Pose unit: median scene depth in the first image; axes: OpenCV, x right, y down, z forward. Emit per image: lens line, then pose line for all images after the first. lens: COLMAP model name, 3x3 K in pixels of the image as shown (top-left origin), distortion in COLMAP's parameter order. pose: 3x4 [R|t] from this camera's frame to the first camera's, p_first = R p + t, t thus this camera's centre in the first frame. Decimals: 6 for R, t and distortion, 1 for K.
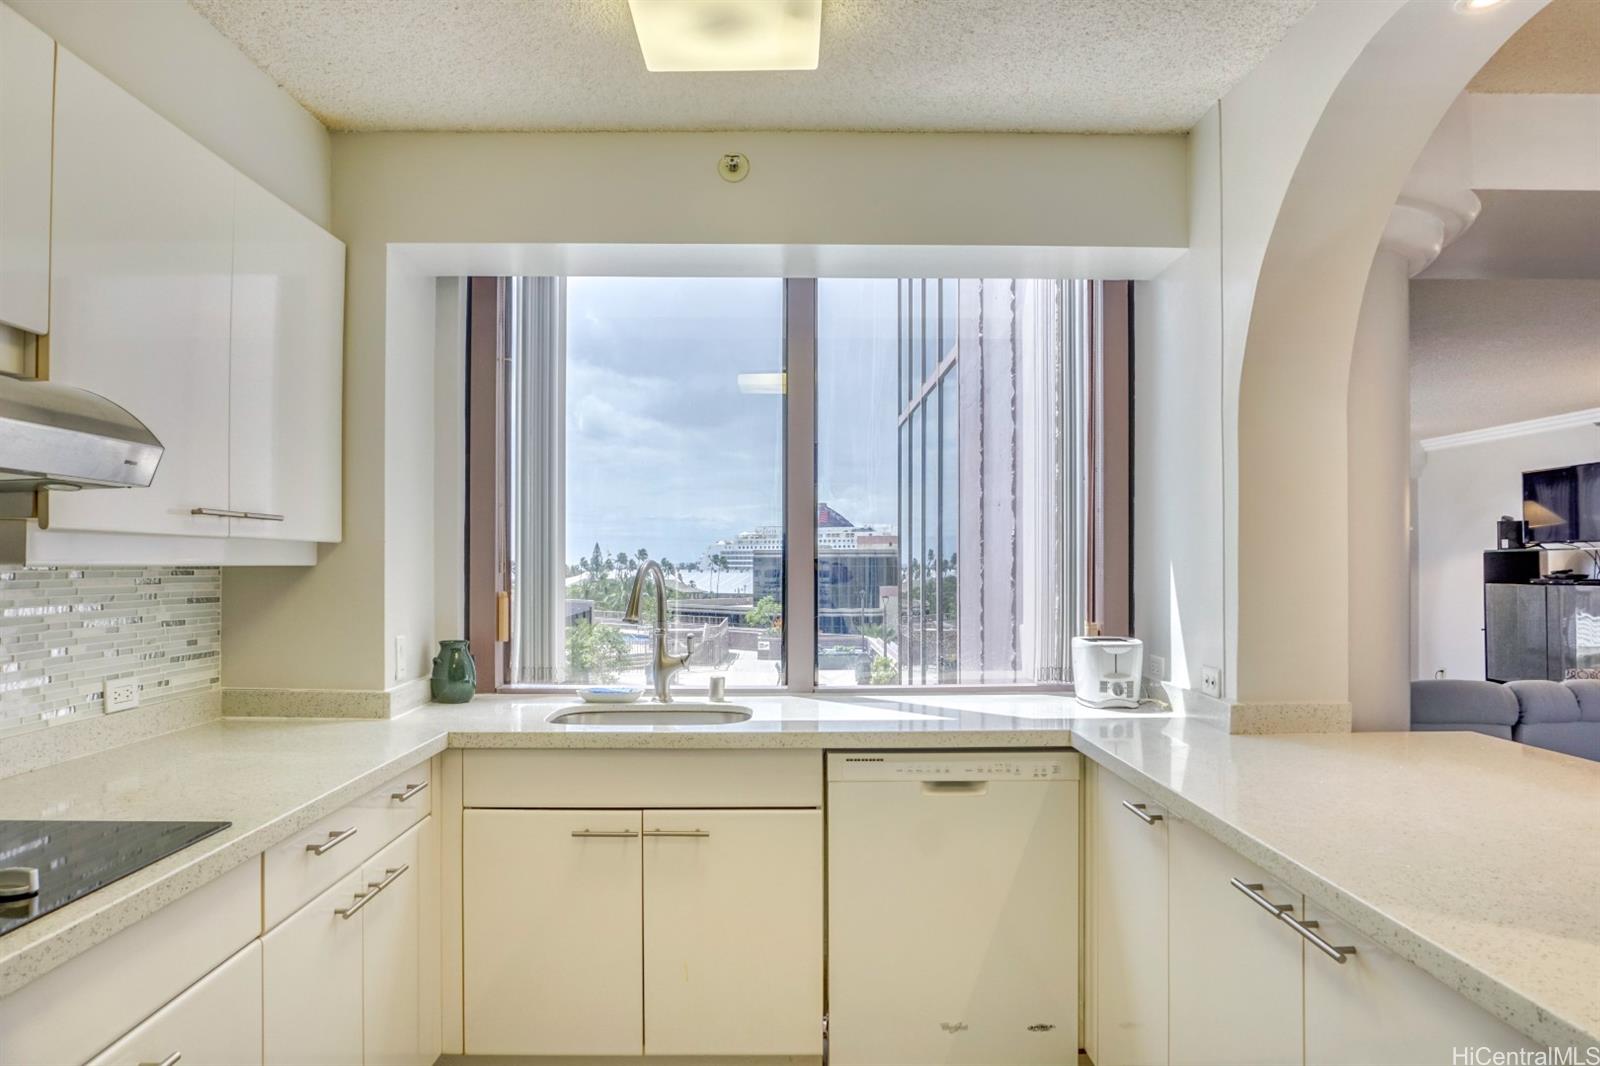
lens RADIAL K [[1090.5, 0, 801.0], [0, 1090.5, 550.4], [0, 0, 1]] dist [-0.080616, 0.045756]
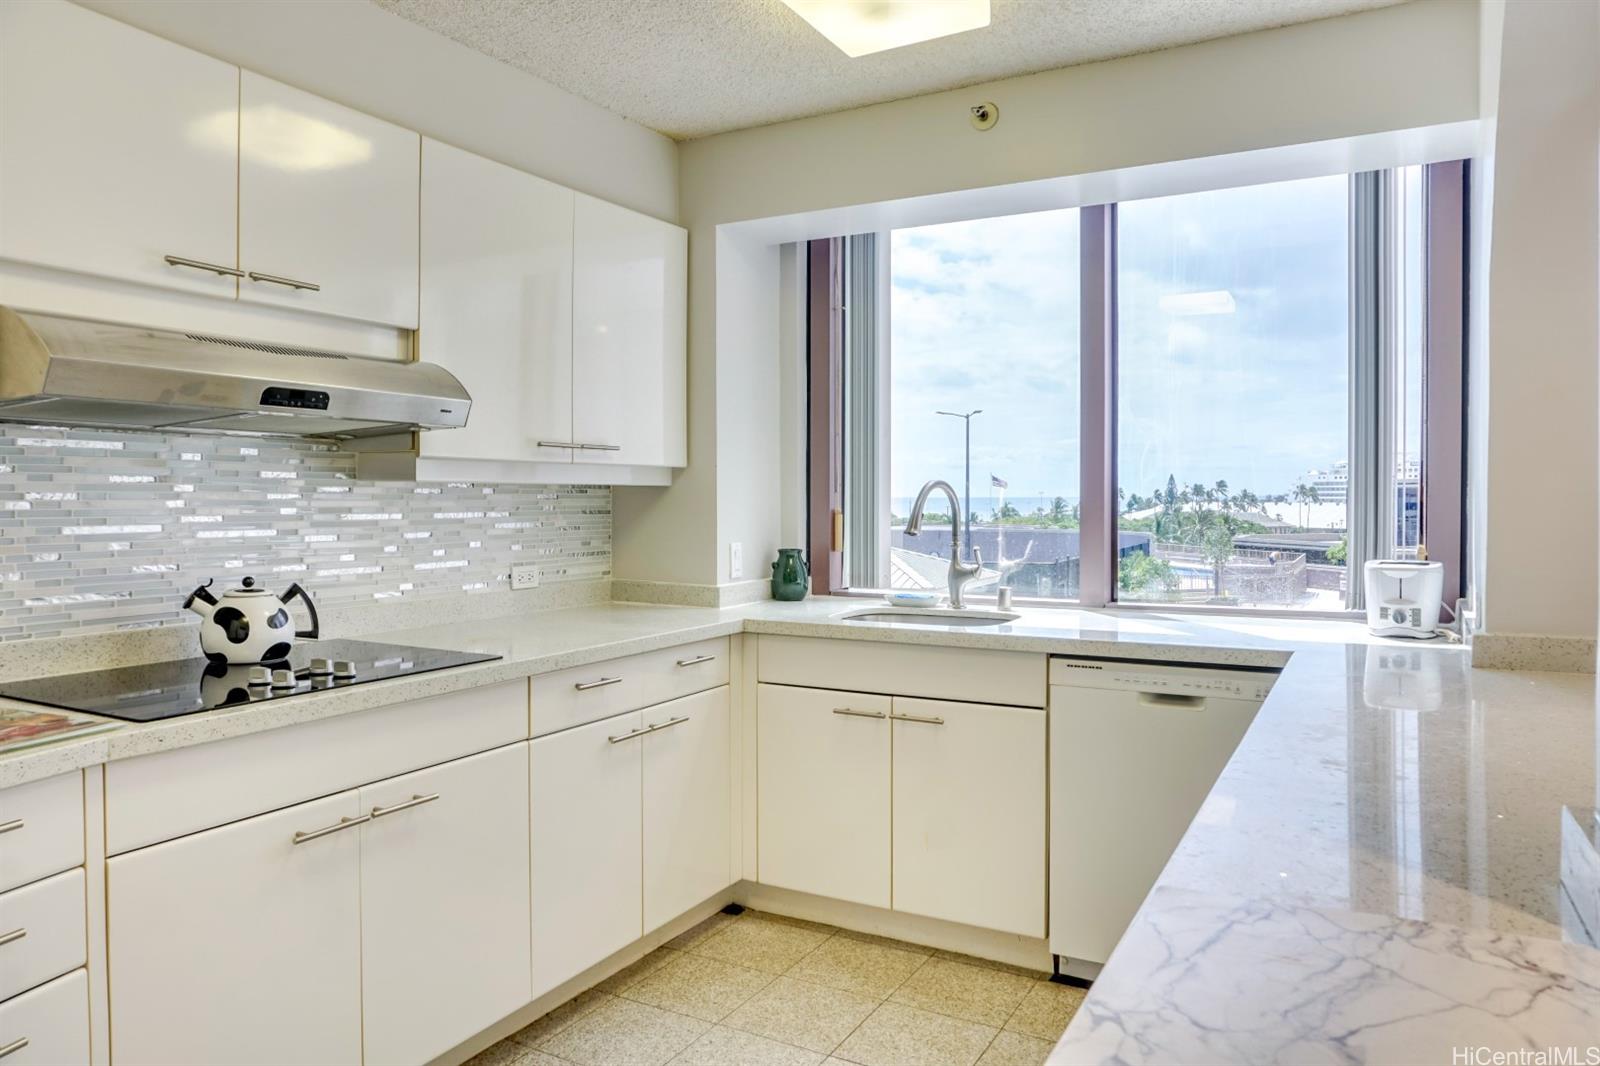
lens RADIAL K [[1099.9, 0, 797.9], [0, 1099.9, 500.3], [0, 0, 1]] dist [-0.082369, 0.045510]
pose [[0.857997, 0.000238, -0.513655, 0.345364], [0.007441, 0.999889, 0.012893, 0.015777], [0.513602, -0.014884, 0.857900, -0.041012]]
